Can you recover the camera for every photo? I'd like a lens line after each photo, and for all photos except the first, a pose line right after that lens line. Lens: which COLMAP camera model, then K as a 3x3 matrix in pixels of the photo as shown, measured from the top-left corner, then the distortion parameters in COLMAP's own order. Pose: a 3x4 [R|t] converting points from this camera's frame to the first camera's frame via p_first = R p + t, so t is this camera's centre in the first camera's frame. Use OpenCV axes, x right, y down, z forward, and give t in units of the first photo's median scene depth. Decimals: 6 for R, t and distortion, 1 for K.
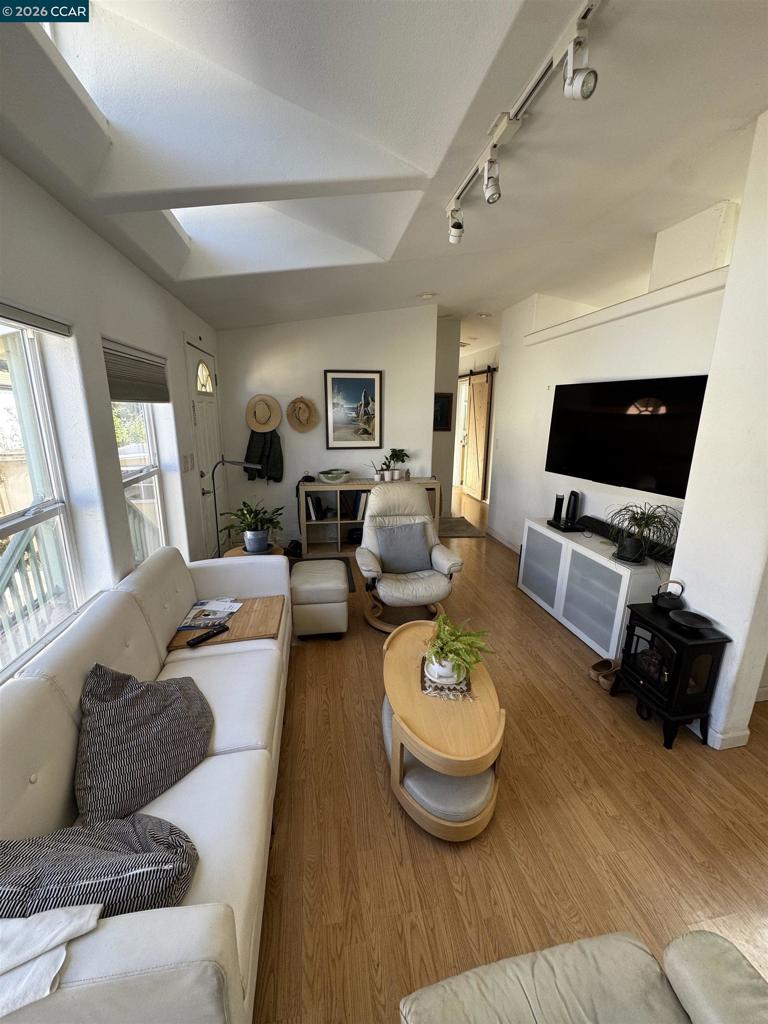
lens RADIAL K [[408.3, 0, 385.0], [0, 408.3, 512.9], [0, 0, 1]] dist [-0.001855, 0.000373]
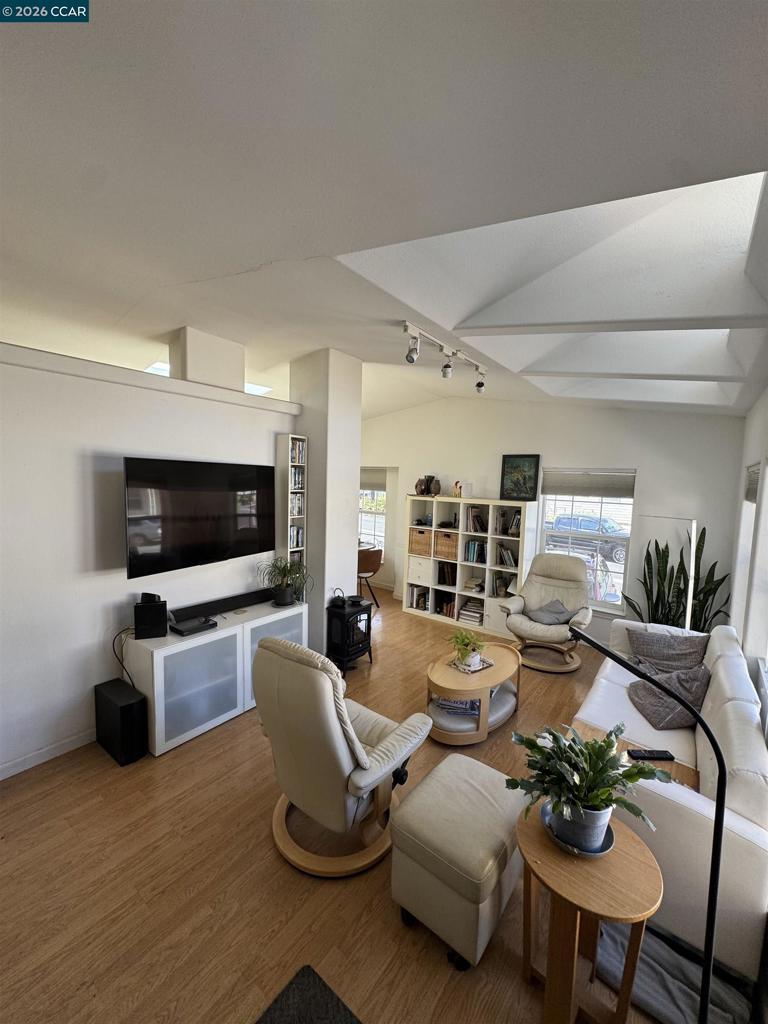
lens RADIAL K [[408.3, 0, 385.0], [0, 408.3, 512.9], [0, 0, 1]] dist [-0.001855, 0.000373]
pose [[-0.675418, -0.095464, 0.731230, -0.428322], [0.142014, 0.956186, 0.256007, -0.360836], [-0.723631, 0.276757, -0.632268, 1.220289]]
